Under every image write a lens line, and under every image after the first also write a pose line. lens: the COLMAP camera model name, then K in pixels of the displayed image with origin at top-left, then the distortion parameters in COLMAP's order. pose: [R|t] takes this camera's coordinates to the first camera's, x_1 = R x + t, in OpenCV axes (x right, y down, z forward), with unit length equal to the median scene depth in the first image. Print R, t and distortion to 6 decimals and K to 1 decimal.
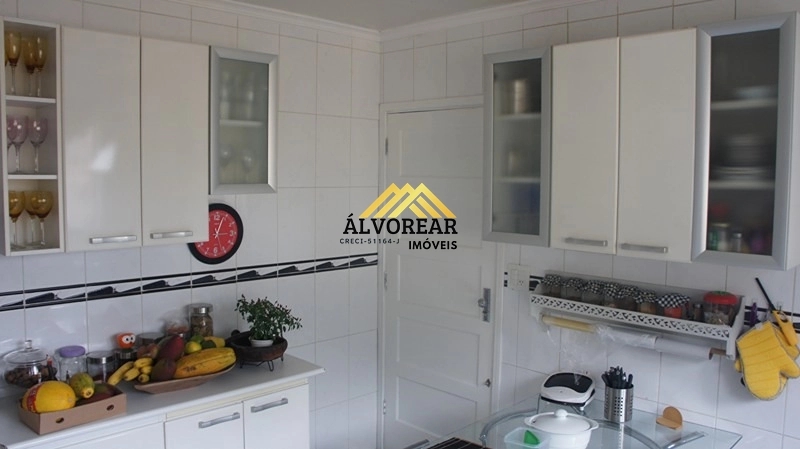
lens RADIAL K [[619.8, 0, 405.6], [0, 619.8, 213.3], [0, 0, 1]] dist [-0.183518, 0.125194]
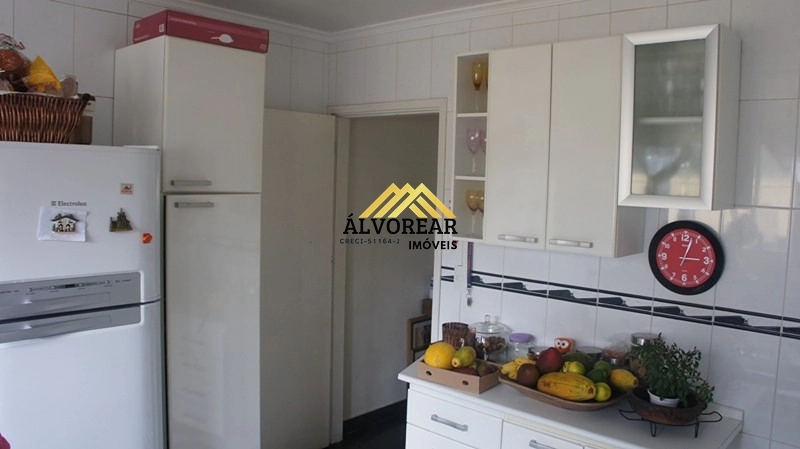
lens RADIAL K [[619.8, 0, 405.6], [0, 619.8, 213.3], [0, 0, 1]] dist [-0.183518, 0.125194]
pose [[0.063820, 0.046538, -0.996876, 0.476686], [-0.104530, 0.993729, 0.039699, -0.018799], [0.992472, 0.101670, 0.068284, 0.583334]]
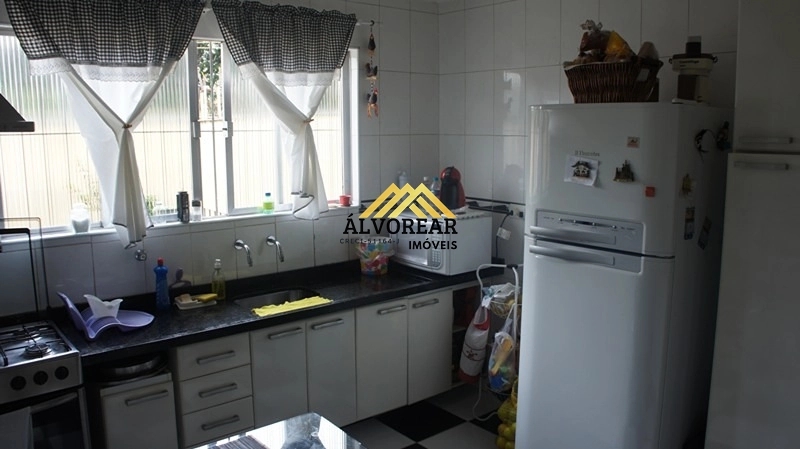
lens RADIAL K [[619.8, 0, 405.6], [0, 619.8, 213.3], [0, 0, 1]] dist [-0.183518, 0.125194]
pose [[-0.996535, -0.021948, 0.080223, -0.028348], [-0.004555, 0.977508, 0.210849, -0.055210], [-0.083046, 0.209753, -0.974221, 1.071474]]
